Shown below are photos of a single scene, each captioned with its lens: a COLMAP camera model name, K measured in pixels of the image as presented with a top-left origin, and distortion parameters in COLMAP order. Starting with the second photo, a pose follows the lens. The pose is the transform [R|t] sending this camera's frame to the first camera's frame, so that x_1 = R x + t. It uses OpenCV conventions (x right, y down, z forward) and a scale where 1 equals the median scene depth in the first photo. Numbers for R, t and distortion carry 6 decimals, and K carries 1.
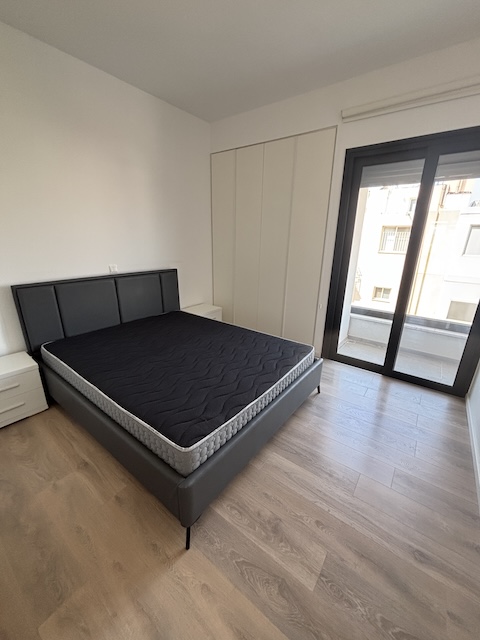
lens RADIAL K [[257.7, 0, 239.1], [0, 257.7, 321.0], [0, 0, 1]] dist [0.001062, -0.001072]
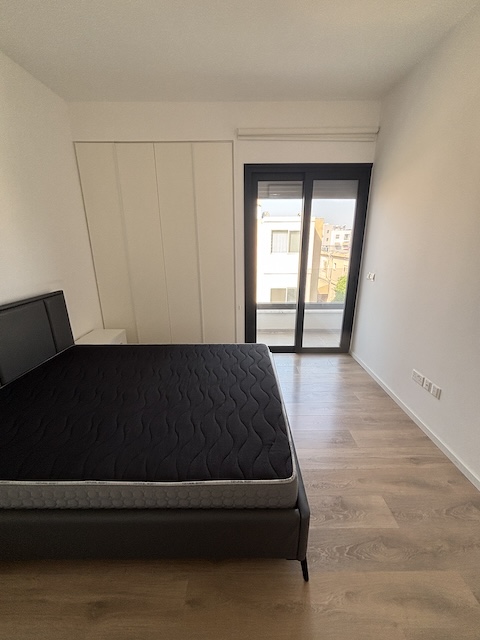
lens RADIAL K [[257.7, 0, 242.2], [0, 257.7, 323.0], [0, 0, 1]] dist [0.001062, -0.001072]
pose [[0.795324, -0.199230, 0.572509, -0.397321], [0.206700, 0.976977, 0.052838, -0.064698], [-0.569855, 0.076314, 0.818194, 0.163496]]
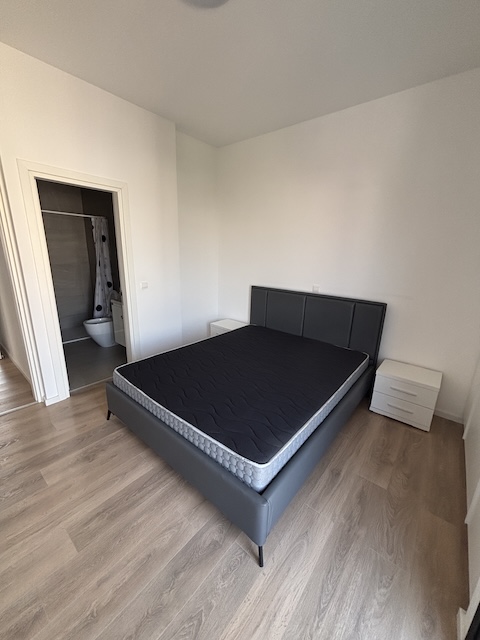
lens RADIAL K [[257.7, 0, 251.3], [0, 257.7, 323.5], [0, 0, 1]] dist [0.001062, -0.001072]
pose [[-0.020239, 0.256213, -0.966409, 0.744479], [-0.344255, 0.905713, 0.247331, -0.294114], [0.938658, 0.337697, 0.069872, 0.863639]]
